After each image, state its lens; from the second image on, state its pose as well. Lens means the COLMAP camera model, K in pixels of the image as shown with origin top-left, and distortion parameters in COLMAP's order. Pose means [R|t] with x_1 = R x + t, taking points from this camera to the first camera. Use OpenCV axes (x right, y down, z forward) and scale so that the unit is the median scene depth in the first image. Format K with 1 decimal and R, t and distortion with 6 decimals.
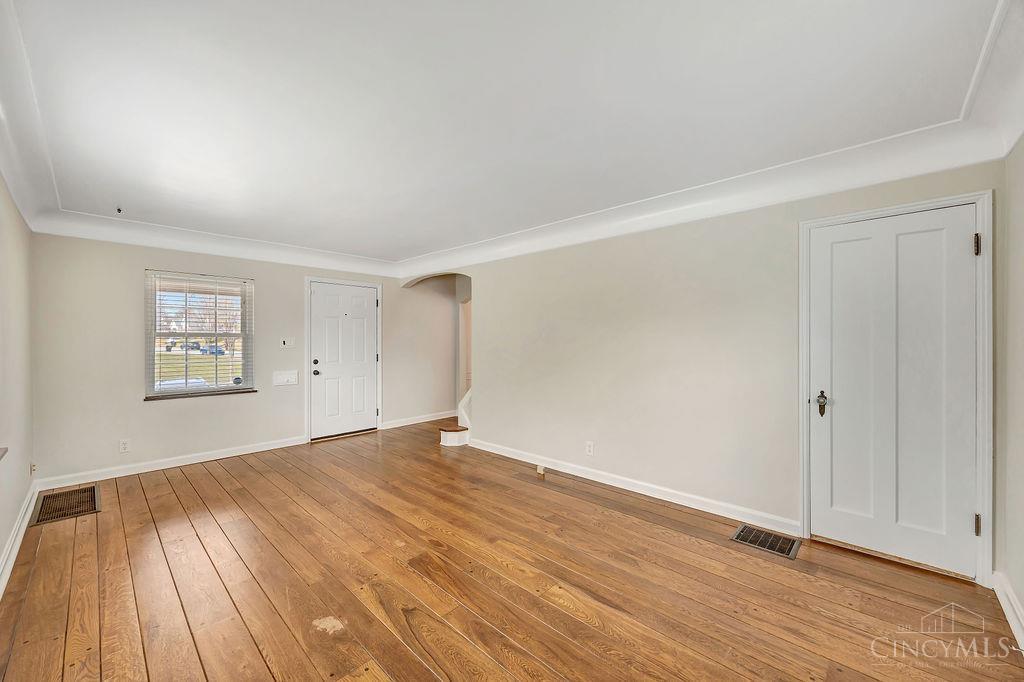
lens RADIAL K [[397.3, 0, 515.2], [0, 397.3, 335.7], [0, 0, 1]] dist [-0.002775, 0.000286]
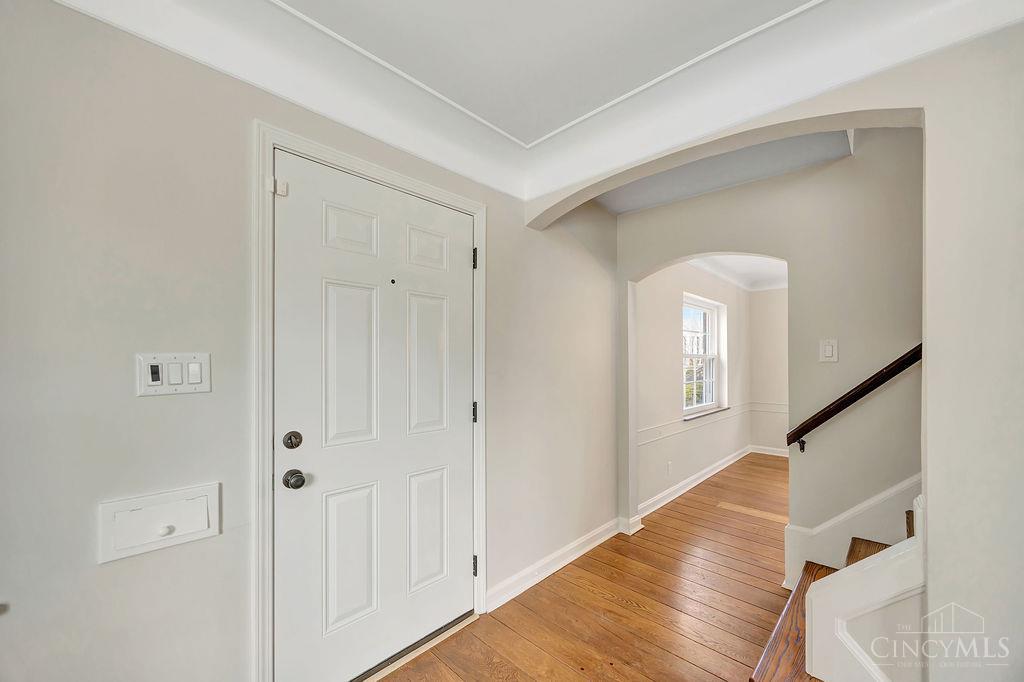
lens RADIAL K [[397.3, 0, 517.2], [0, 397.3, 358.1], [0, 0, 1]] dist [-0.002775, 0.000286]
pose [[0.999929, 0.003487, -0.011414, -0.387928], [-0.003446, 0.999987, 0.003640, 0.007822], [0.011427, -0.003601, 0.999928, 0.820032]]
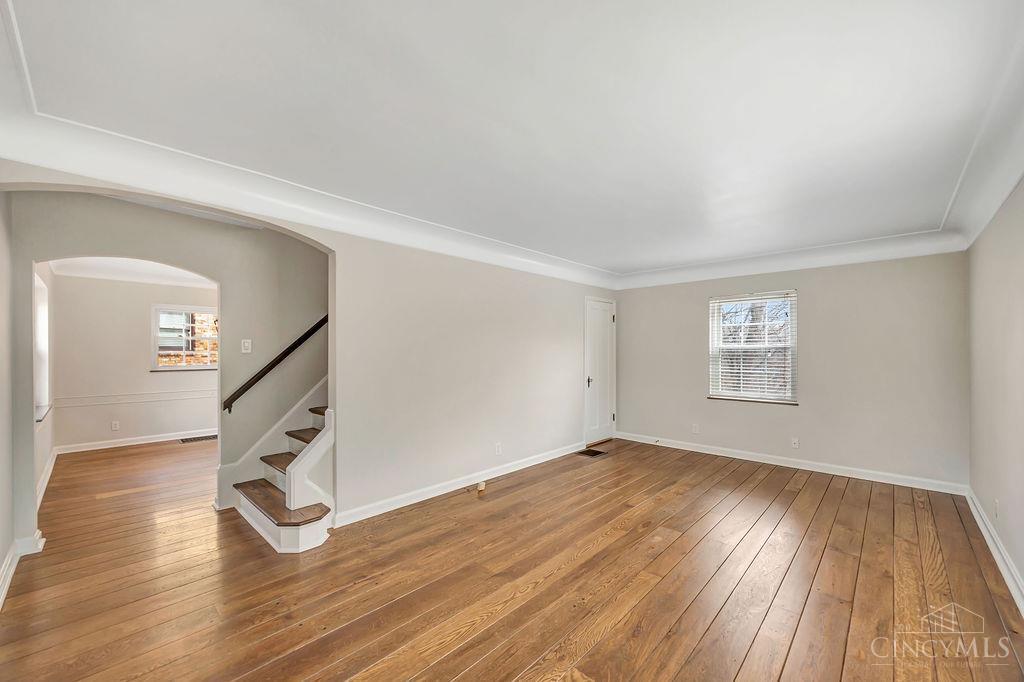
lens RADIAL K [[397.3, 0, 520.0], [0, 397.3, 350.4], [0, 0, 1]] dist [-0.002775, 0.000286]
pose [[0.001342, 0.000769, 0.999999, -0.782489], [-0.008655, 0.999962, -0.000758, 0.003128], [-0.999962, -0.008654, 0.001349, 0.777953]]
